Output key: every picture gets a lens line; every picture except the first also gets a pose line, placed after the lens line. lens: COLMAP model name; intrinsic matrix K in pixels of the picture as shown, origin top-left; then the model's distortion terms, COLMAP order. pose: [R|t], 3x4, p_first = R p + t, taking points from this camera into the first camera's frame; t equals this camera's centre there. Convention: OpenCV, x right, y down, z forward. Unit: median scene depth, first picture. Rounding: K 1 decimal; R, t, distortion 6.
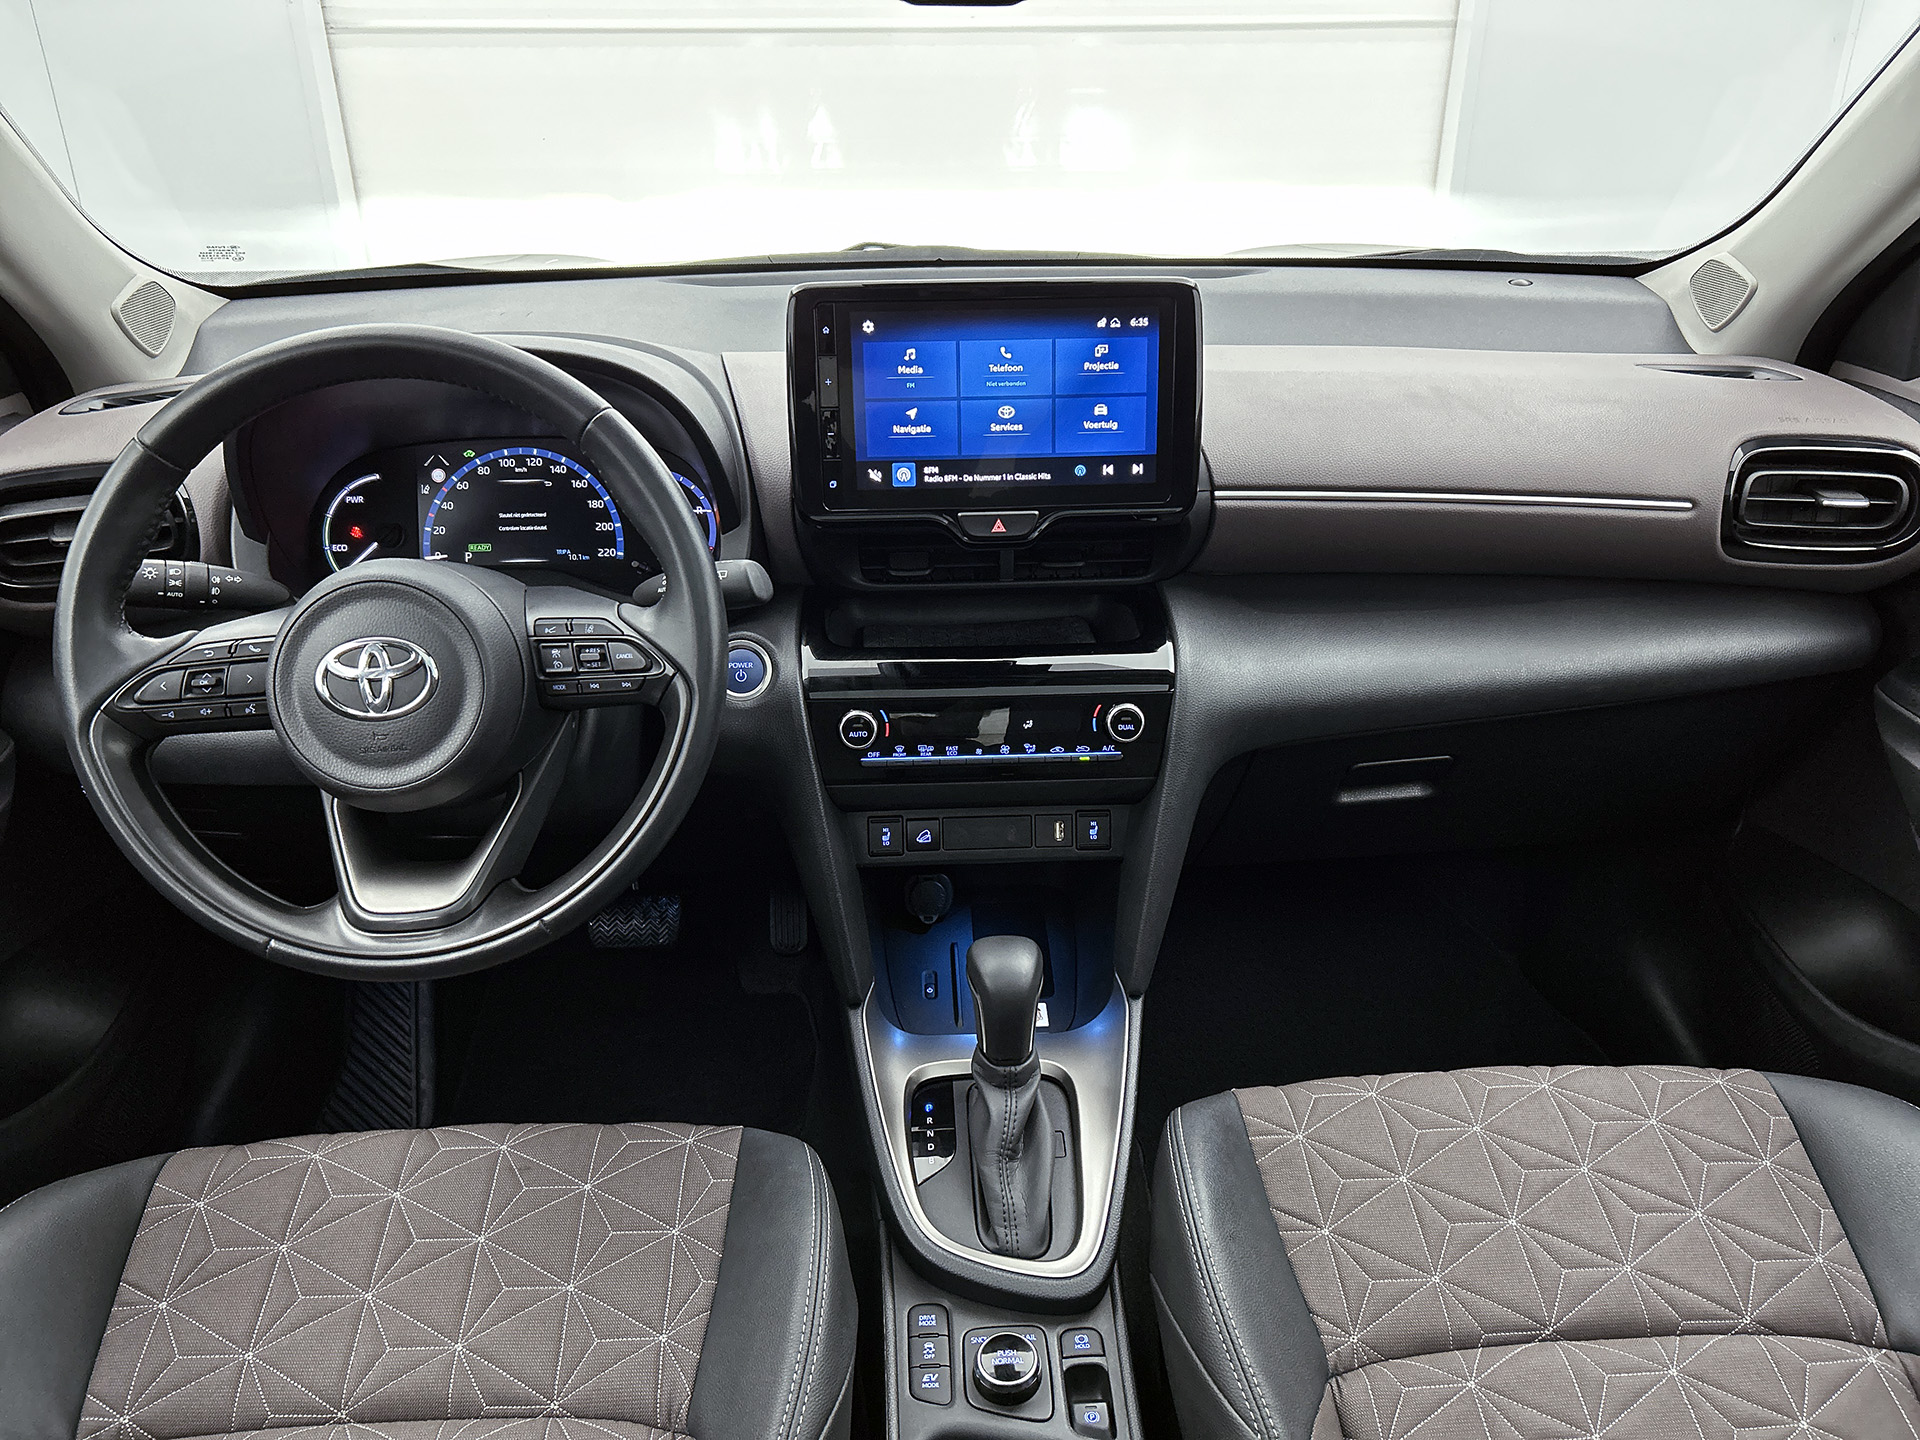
lens RADIAL K [[1432.3, 0, 966.0], [0, 1432.3, 734.3], [0, 0, 1]] dist [0.079048, -0.095662]
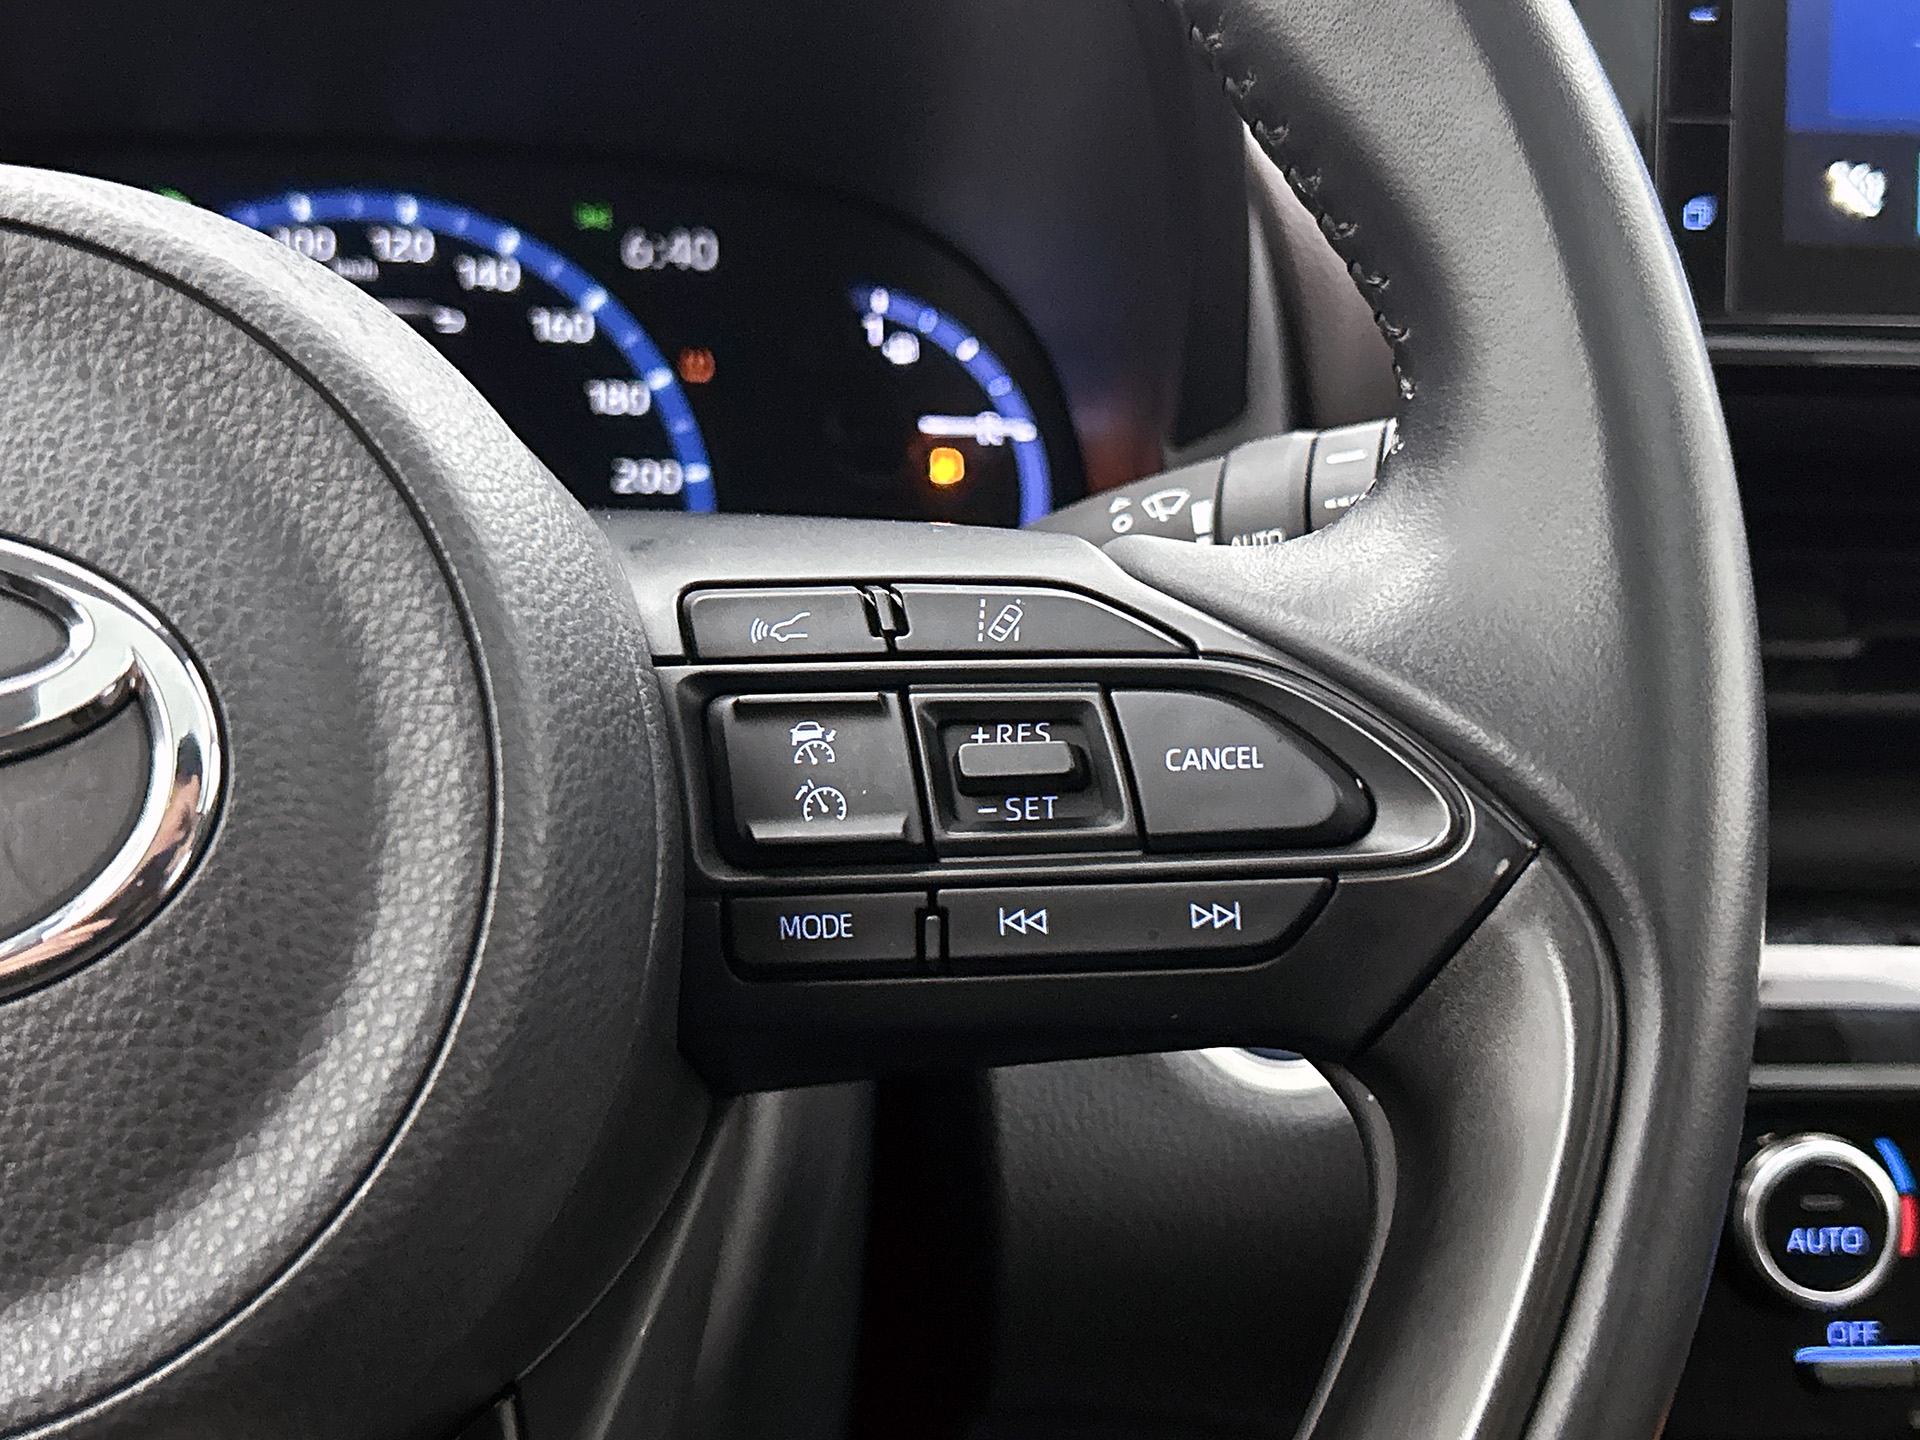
lens RADIAL K [[2625.7, 0, 960.0], [0, 2625.7, 720.0], [0, 0, 1]] dist [0.198268, -0.664028]
pose [[0.998248, 0.020795, 0.055402, -0.238676], [-0.008303, 0.976182, -0.216796, 0.011515], [-0.058590, 0.215956, 0.974644, 0.563143]]
